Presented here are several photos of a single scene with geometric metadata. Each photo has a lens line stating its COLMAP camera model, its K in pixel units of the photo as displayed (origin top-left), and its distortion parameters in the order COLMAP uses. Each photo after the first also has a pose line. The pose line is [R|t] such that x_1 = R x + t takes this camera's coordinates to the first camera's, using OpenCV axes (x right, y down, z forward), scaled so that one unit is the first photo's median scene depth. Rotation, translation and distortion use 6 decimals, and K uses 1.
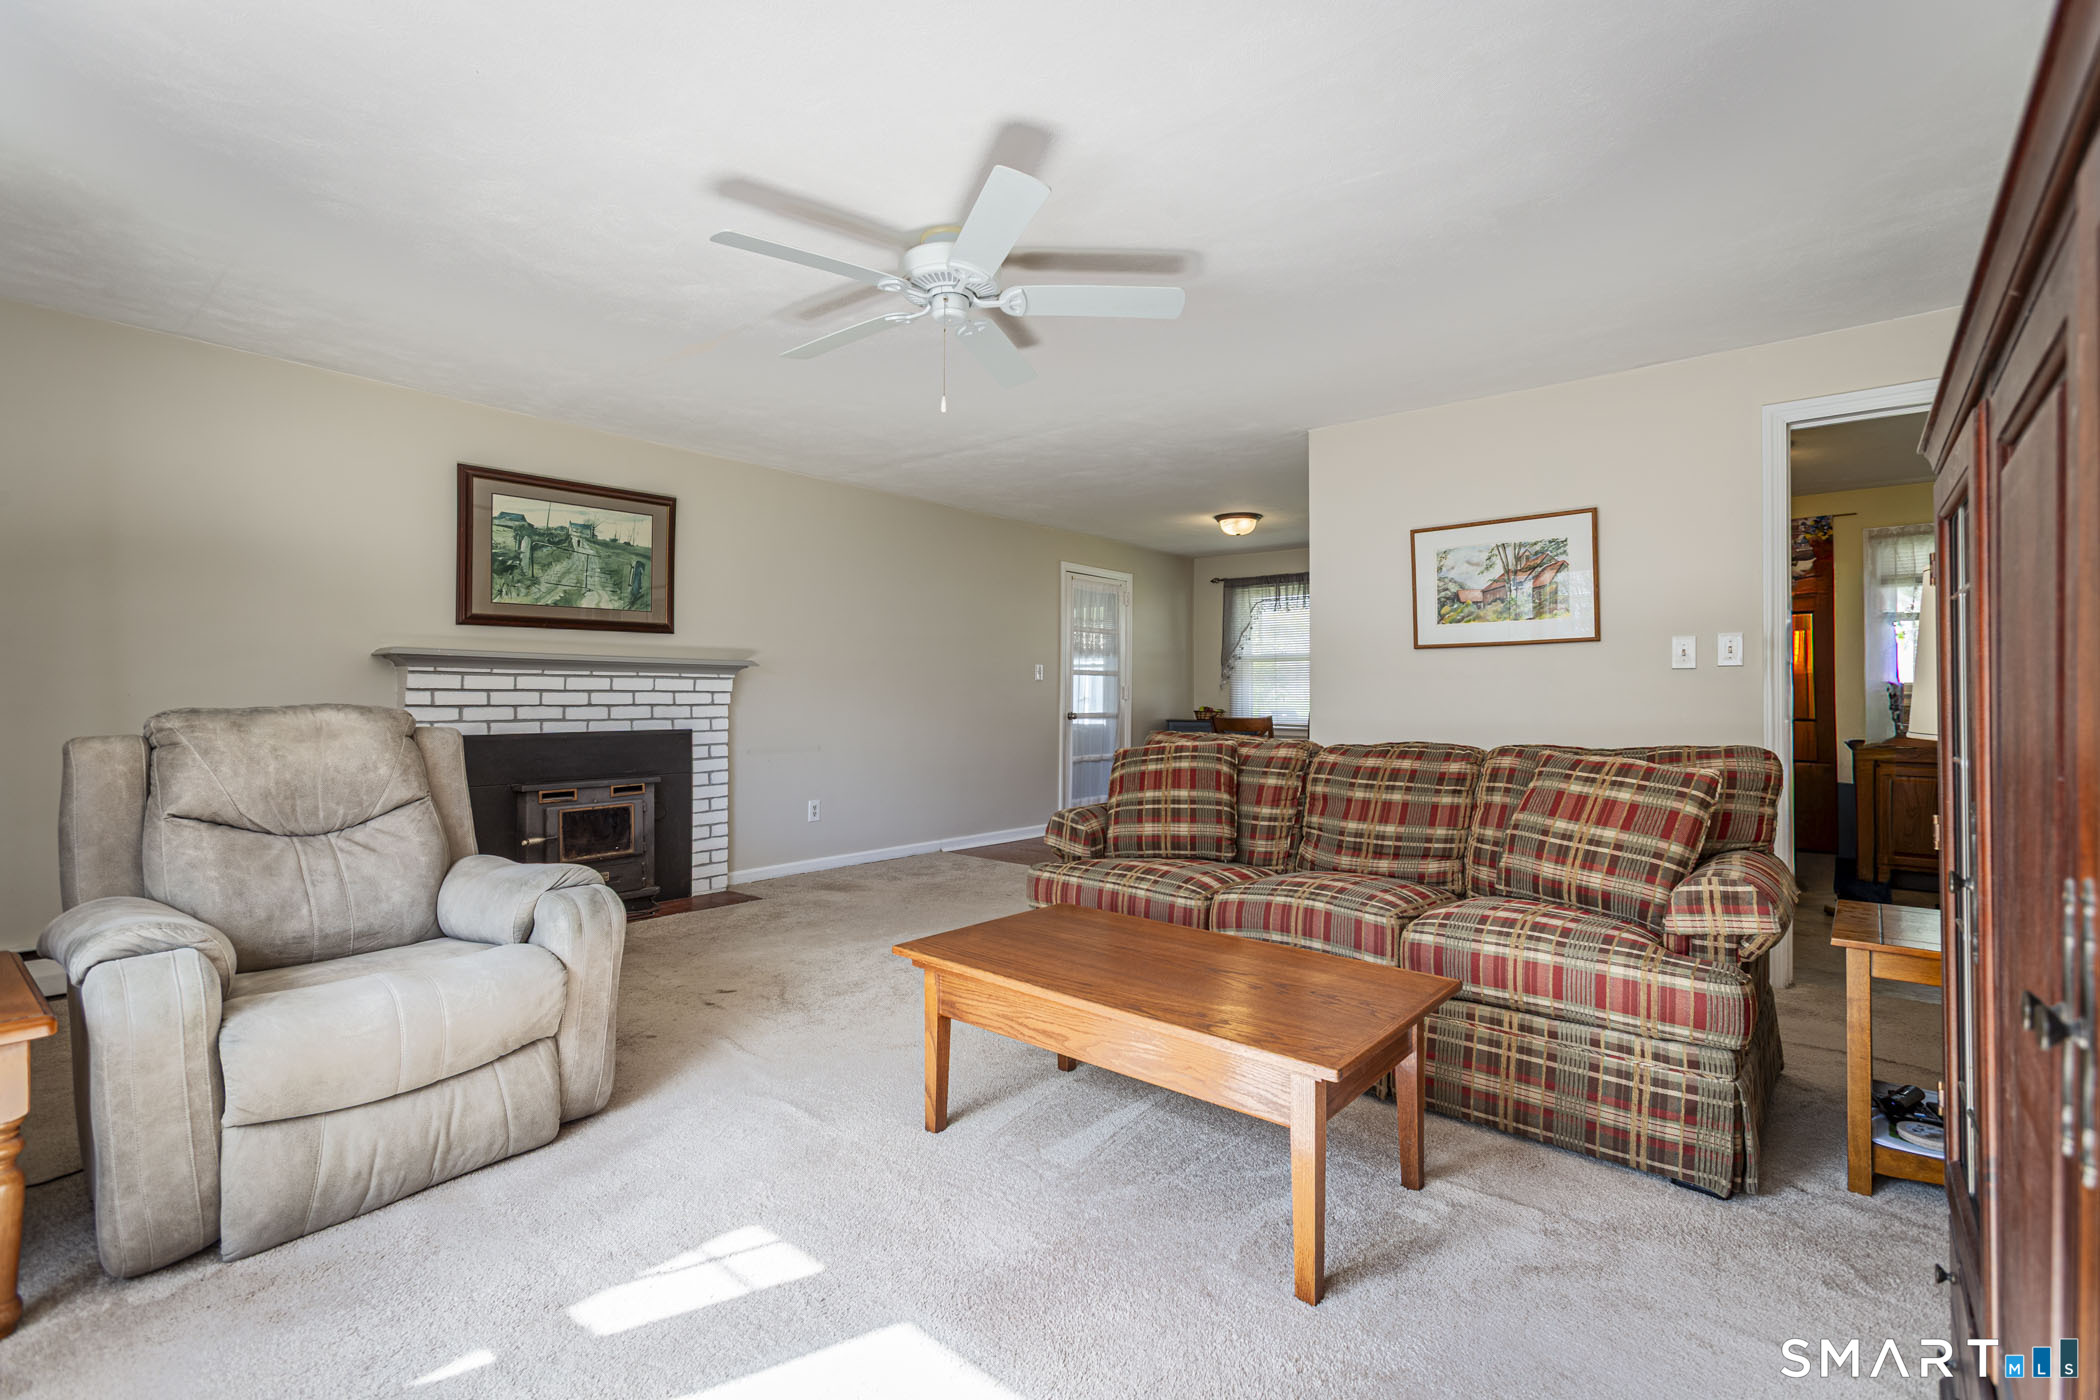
lens RADIAL K [[949.7, 0, 1046.6], [0, 949.7, 694.4], [0, 0, 1]] dist [-0.010029, 0.007122]
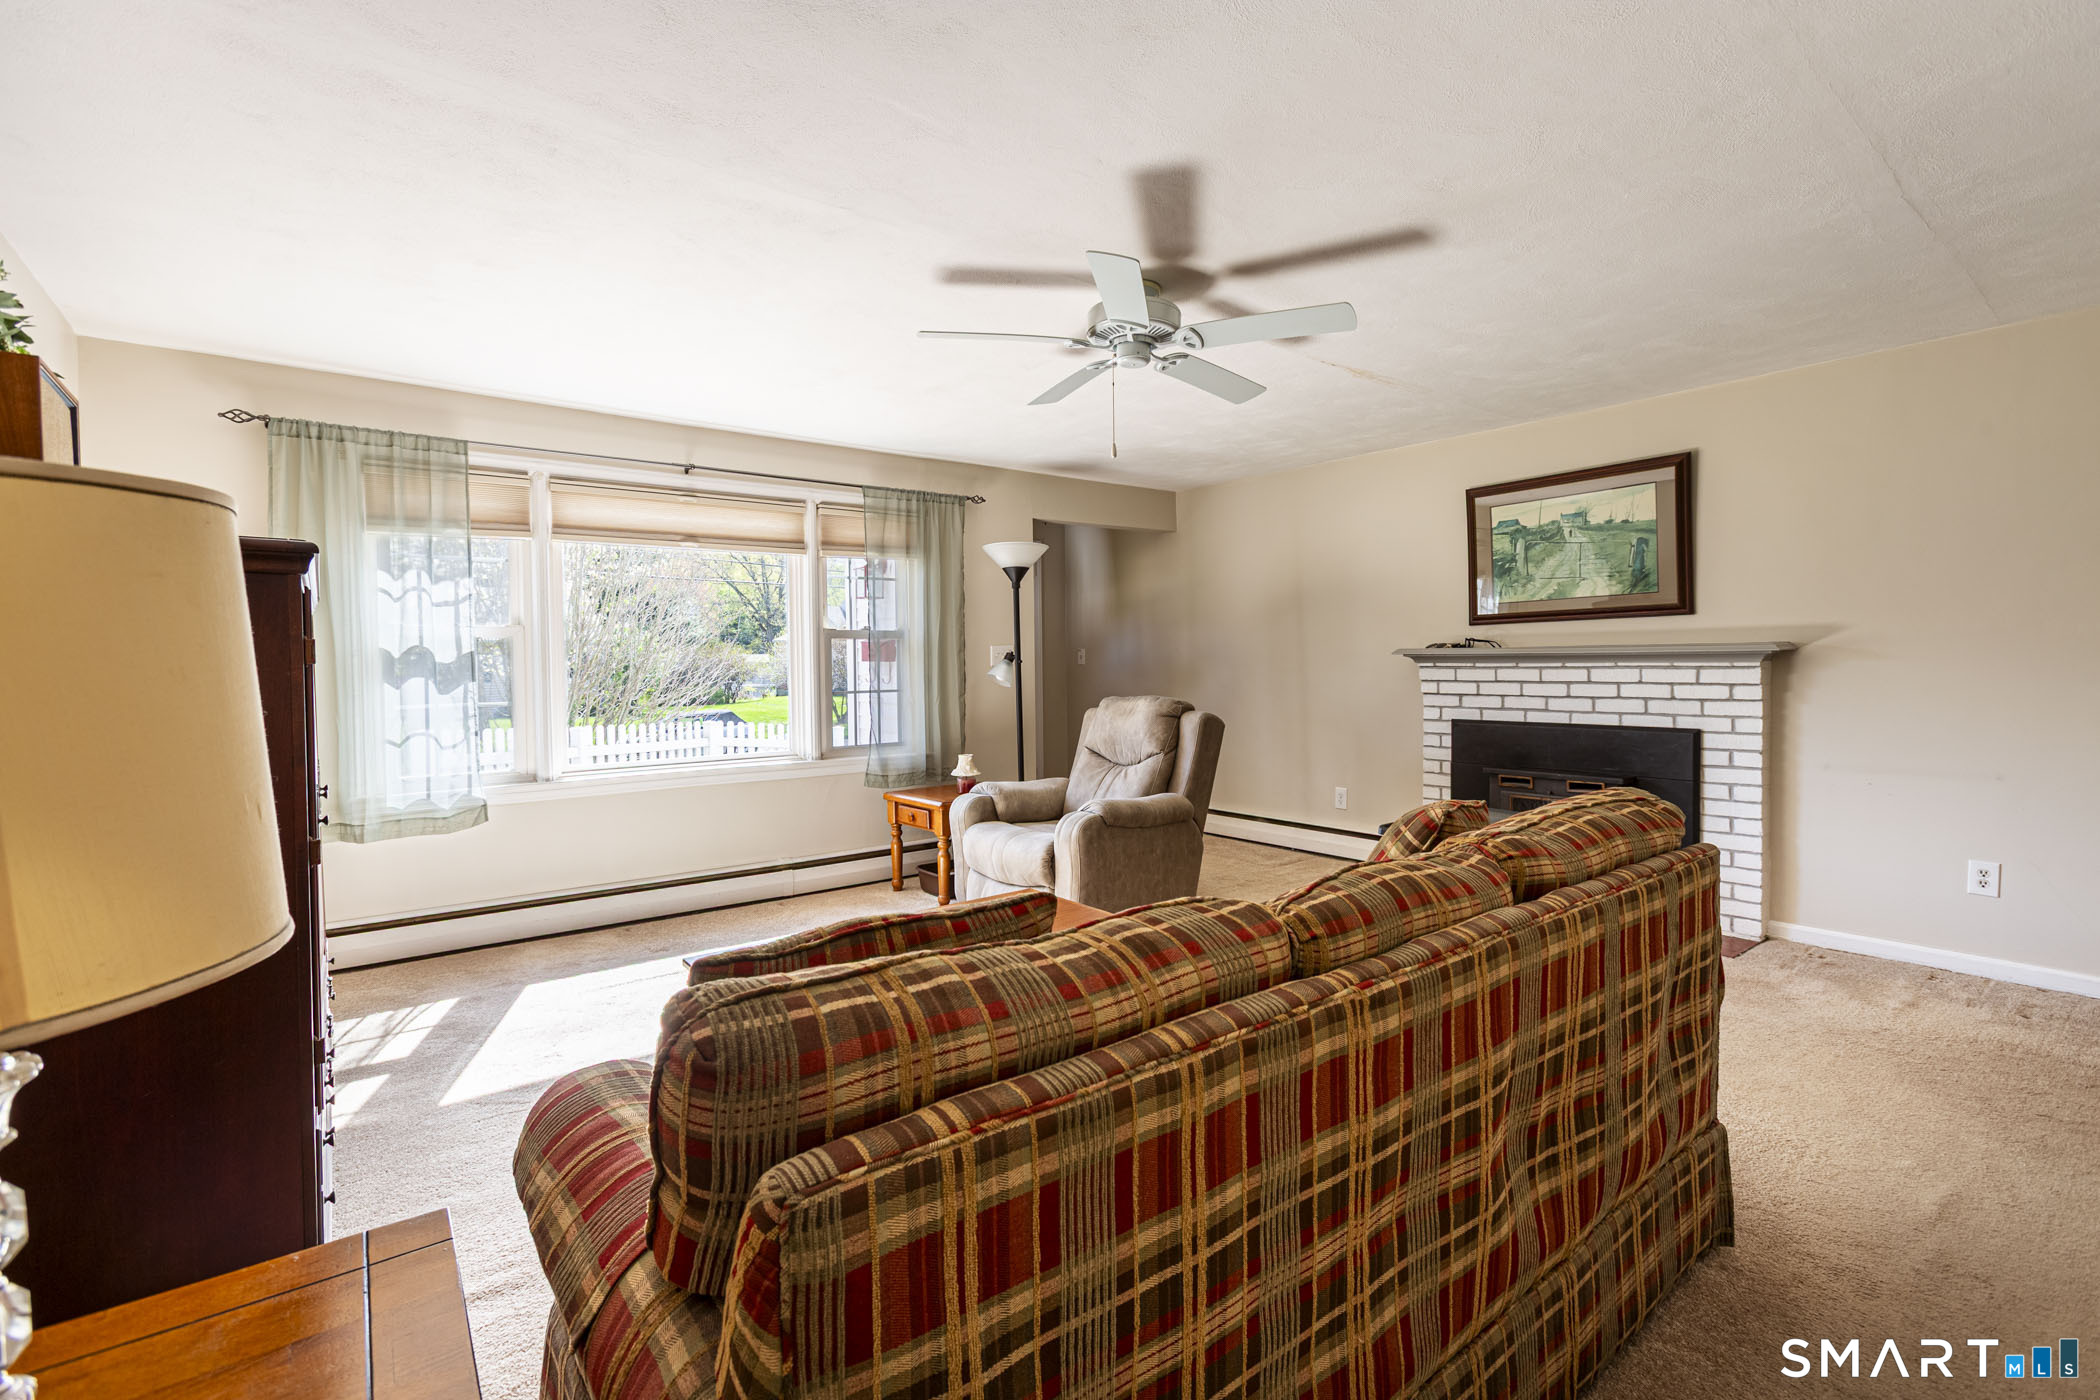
lens RADIAL K [[949.7, 0, 1055.9], [0, 949.7, 690.9], [0, 0, 1]] dist [-0.010029, 0.007122]
pose [[-0.206937, 0.027838, -0.977958, 0.587691], [0.010912, 0.999599, 0.026145, -0.026049], [0.978293, -0.005261, -0.207157, 0.670931]]
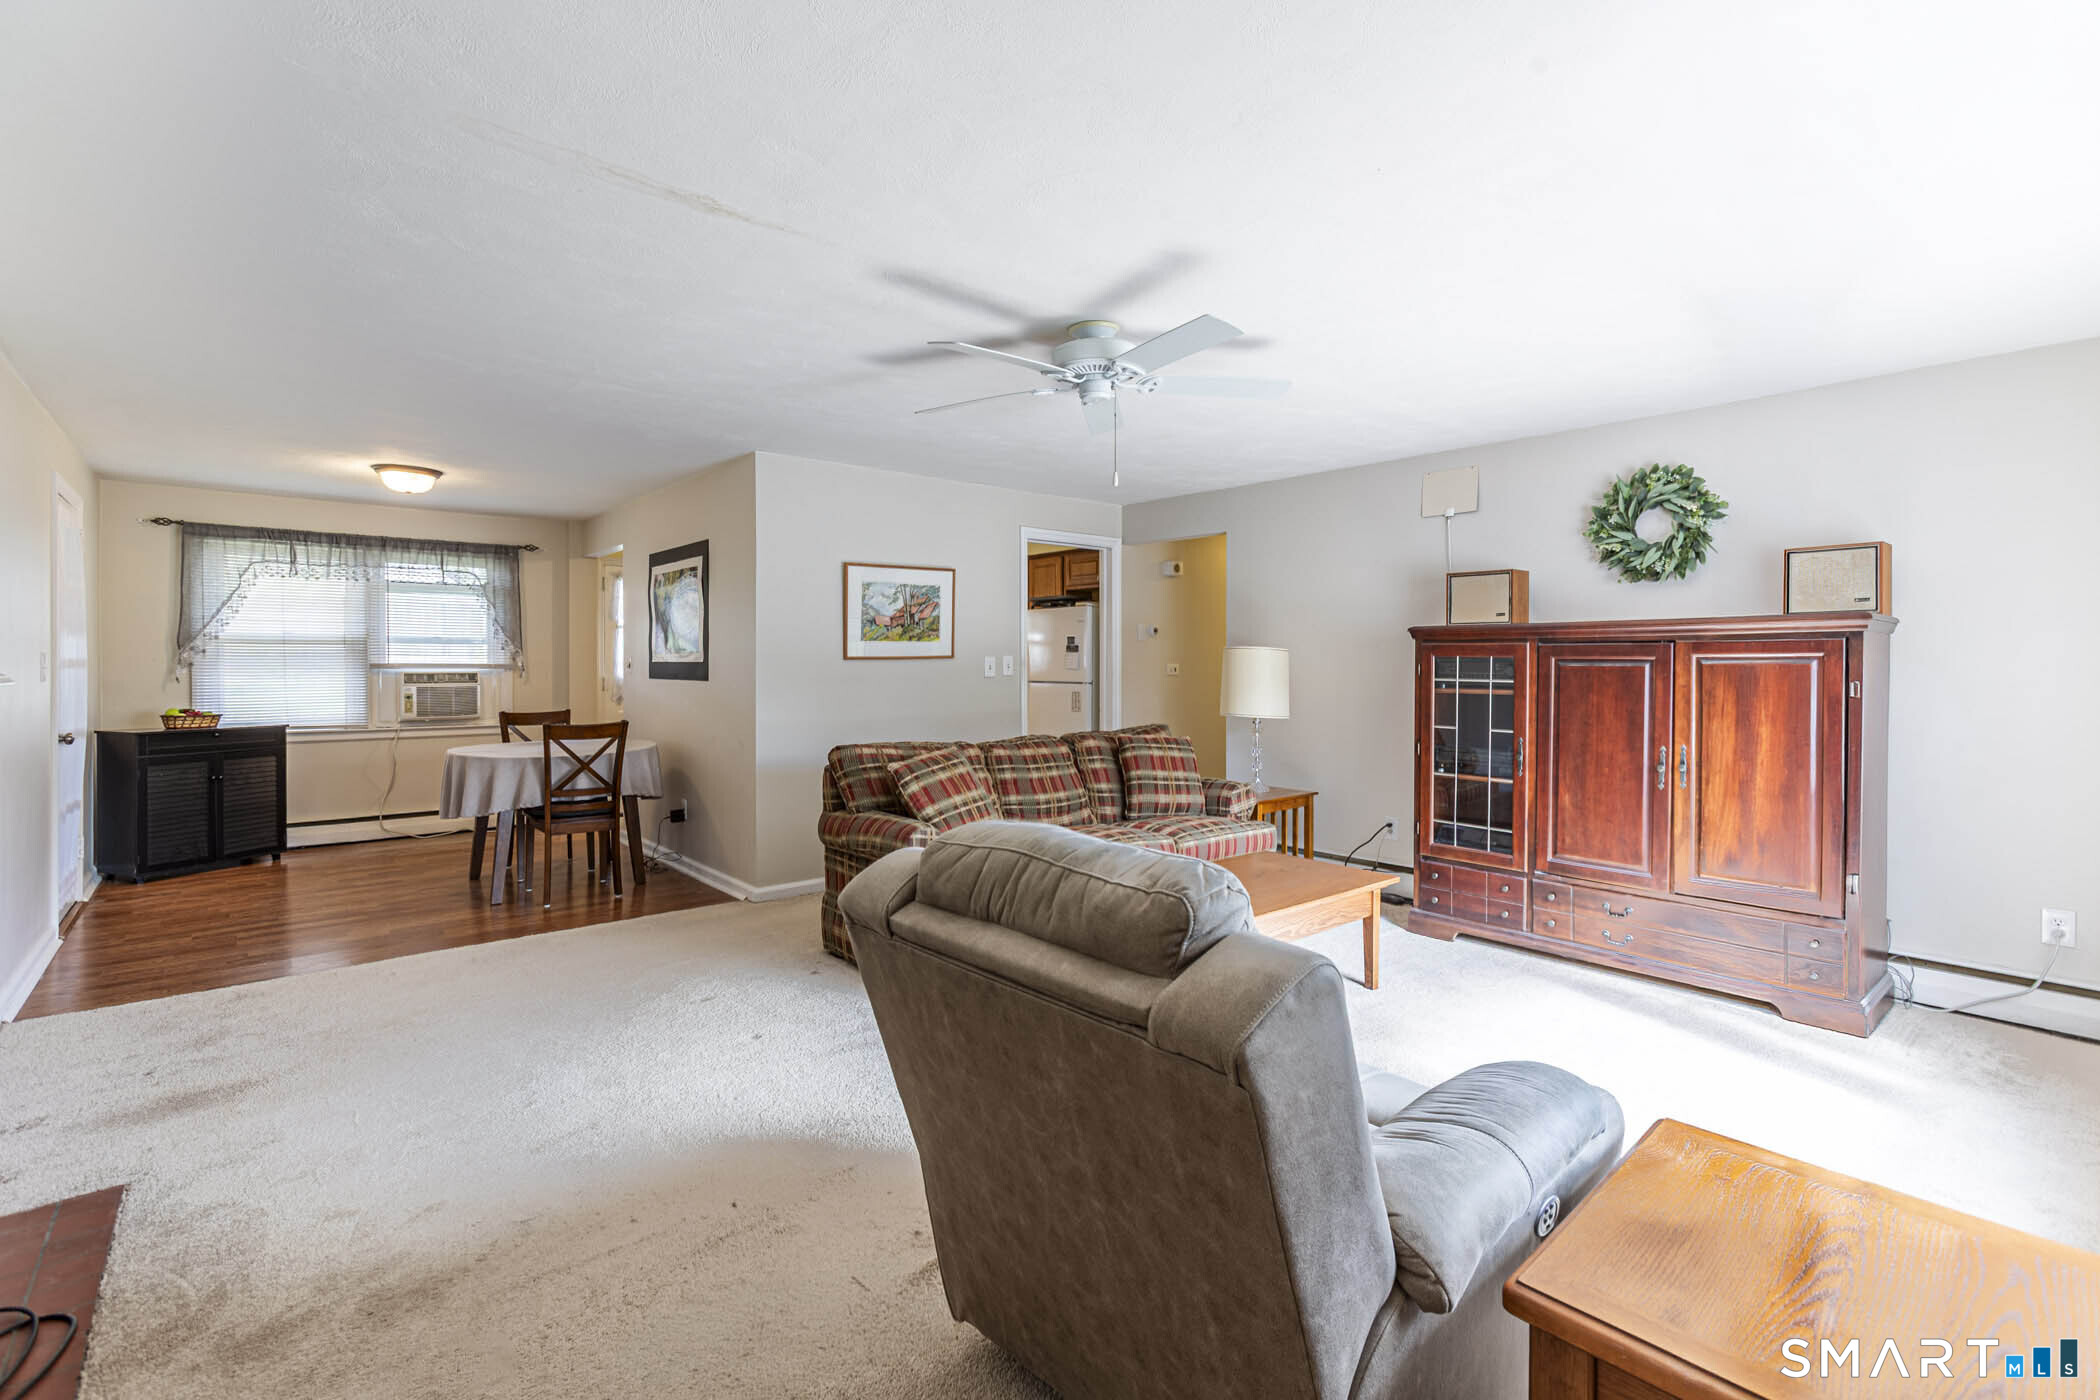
lens RADIAL K [[949.7, 0, 1046.8], [0, 949.7, 667.9], [0, 0, 1]] dist [-0.010029, 0.007122]
pose [[0.165268, -0.012462, 0.986170, -0.730657], [-0.003195, 0.999908, 0.013171, -0.051107], [-0.986244, -0.005328, 0.165213, 0.506402]]
